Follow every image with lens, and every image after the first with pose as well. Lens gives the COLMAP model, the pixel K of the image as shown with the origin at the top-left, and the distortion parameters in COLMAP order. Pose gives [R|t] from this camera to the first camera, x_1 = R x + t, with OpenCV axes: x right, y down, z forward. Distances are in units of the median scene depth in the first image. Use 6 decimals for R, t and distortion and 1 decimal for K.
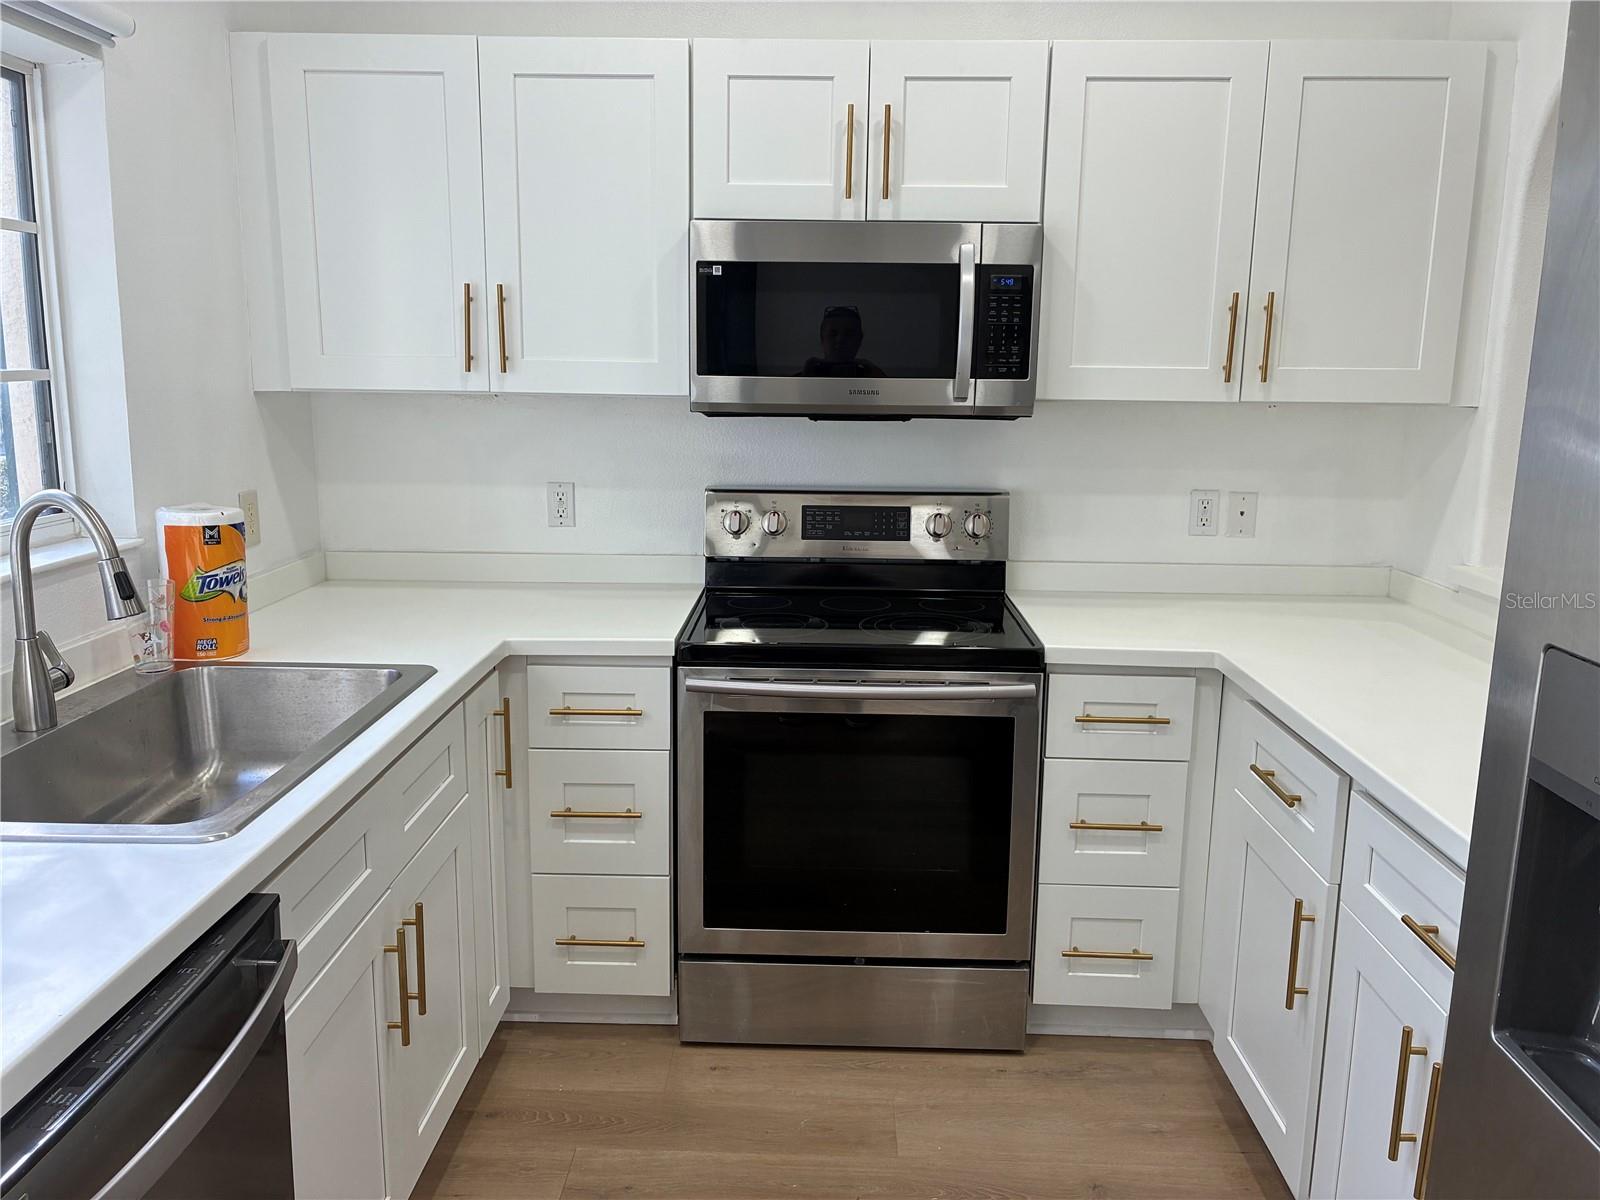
lens RADIAL K [[1228.0, 0, 789.8], [0, 1228.0, 586.8], [0, 0, 1]] dist [0.022228, -0.000504]
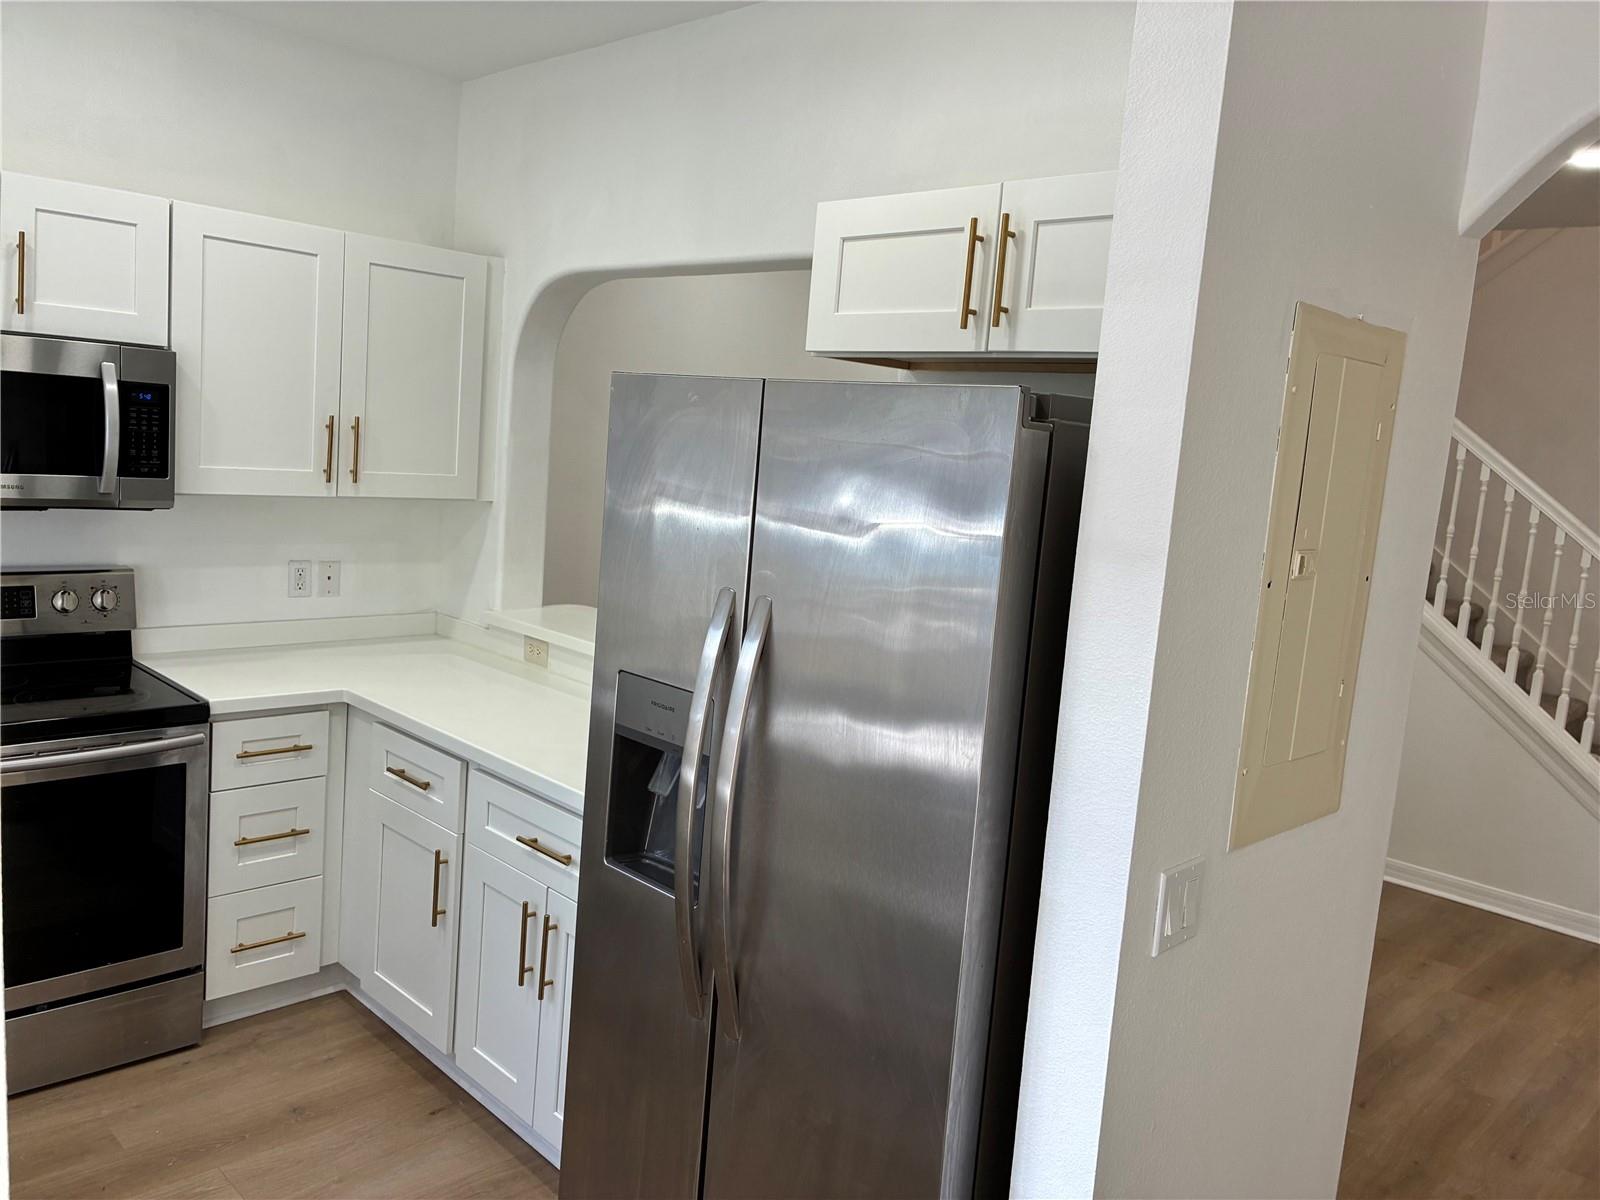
lens RADIAL K [[1228.0, 0, 803.6], [0, 1228.0, 589.2], [0, 0, 1]] dist [0.022228, -0.000504]
pose [[0.679261, -0.051011, 0.732122, -0.271851], [0.063595, 0.997920, 0.010527, -0.035854], [-0.731136, 0.039408, 0.681092, -0.260098]]
